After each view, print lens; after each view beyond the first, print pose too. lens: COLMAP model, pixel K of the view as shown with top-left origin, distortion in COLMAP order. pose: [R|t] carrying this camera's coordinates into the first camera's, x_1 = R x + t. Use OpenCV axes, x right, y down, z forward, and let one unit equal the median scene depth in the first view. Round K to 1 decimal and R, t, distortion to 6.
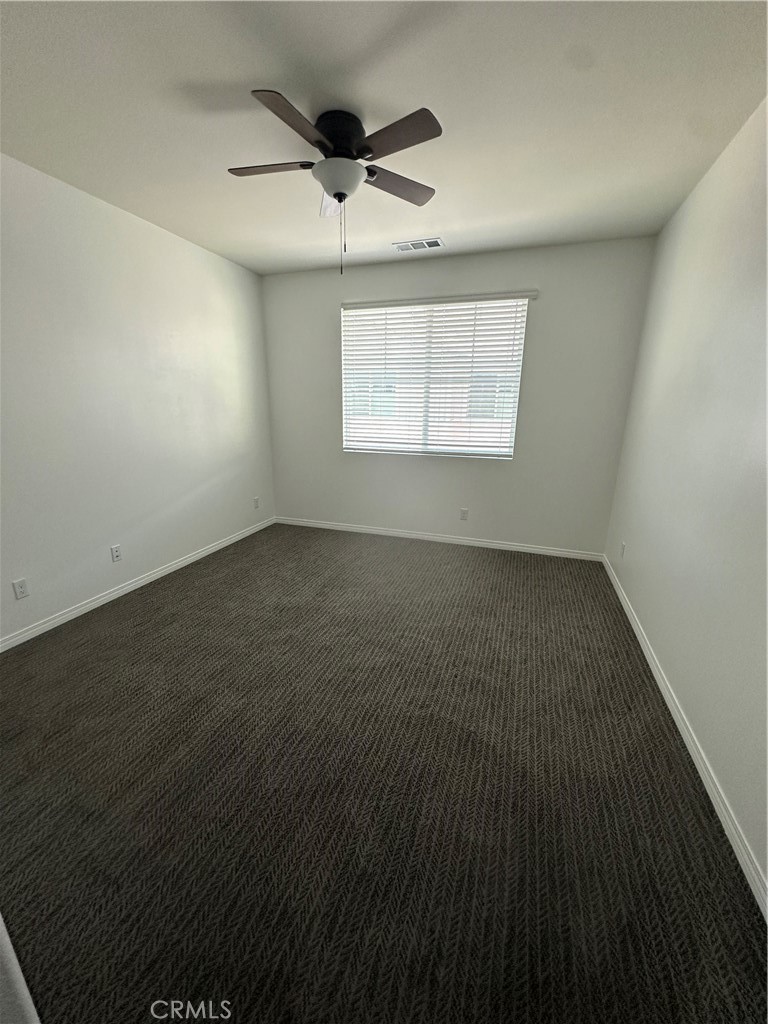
lens RADIAL K [[406.7, 0, 384.4], [0, 406.7, 512.8], [0, 0, 1]] dist [-0.000712, -0.000801]
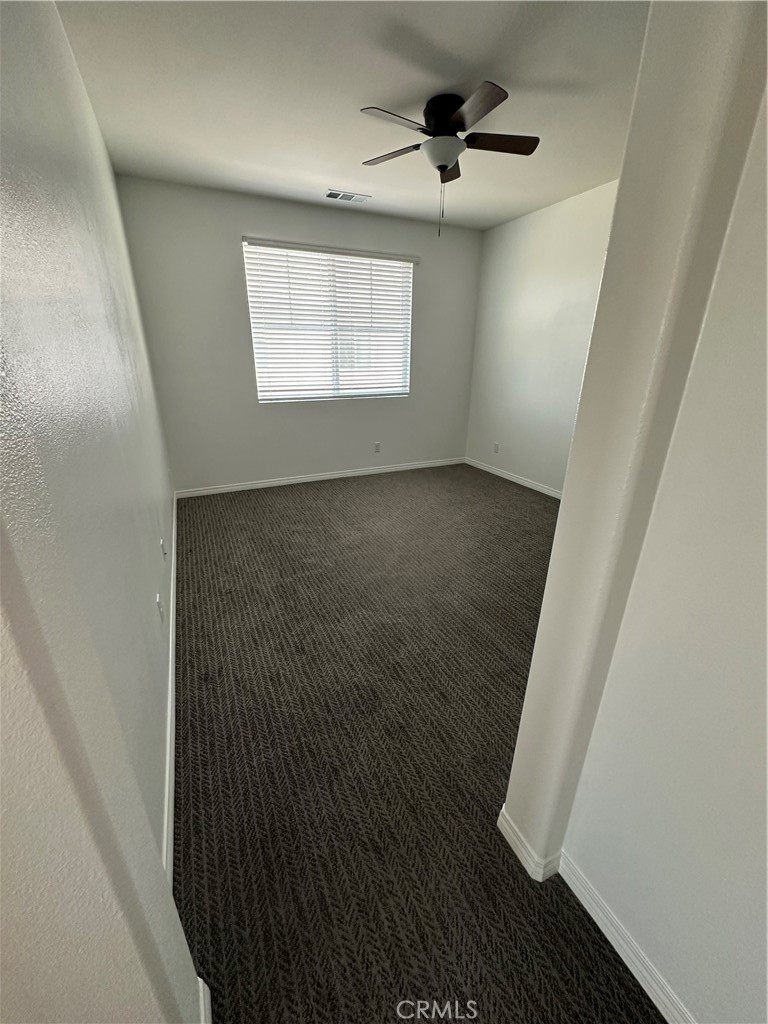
lens RADIAL K [[406.7, 0, 384.1], [0, 406.7, 513.4], [0, 0, 1]] dist [-0.000712, -0.000801]
pose [[0.712771, -0.261402, 0.650866, -0.634421], [0.186681, 0.965187, 0.183204, -0.024332], [-0.676098, -0.009078, 0.736756, 0.112313]]
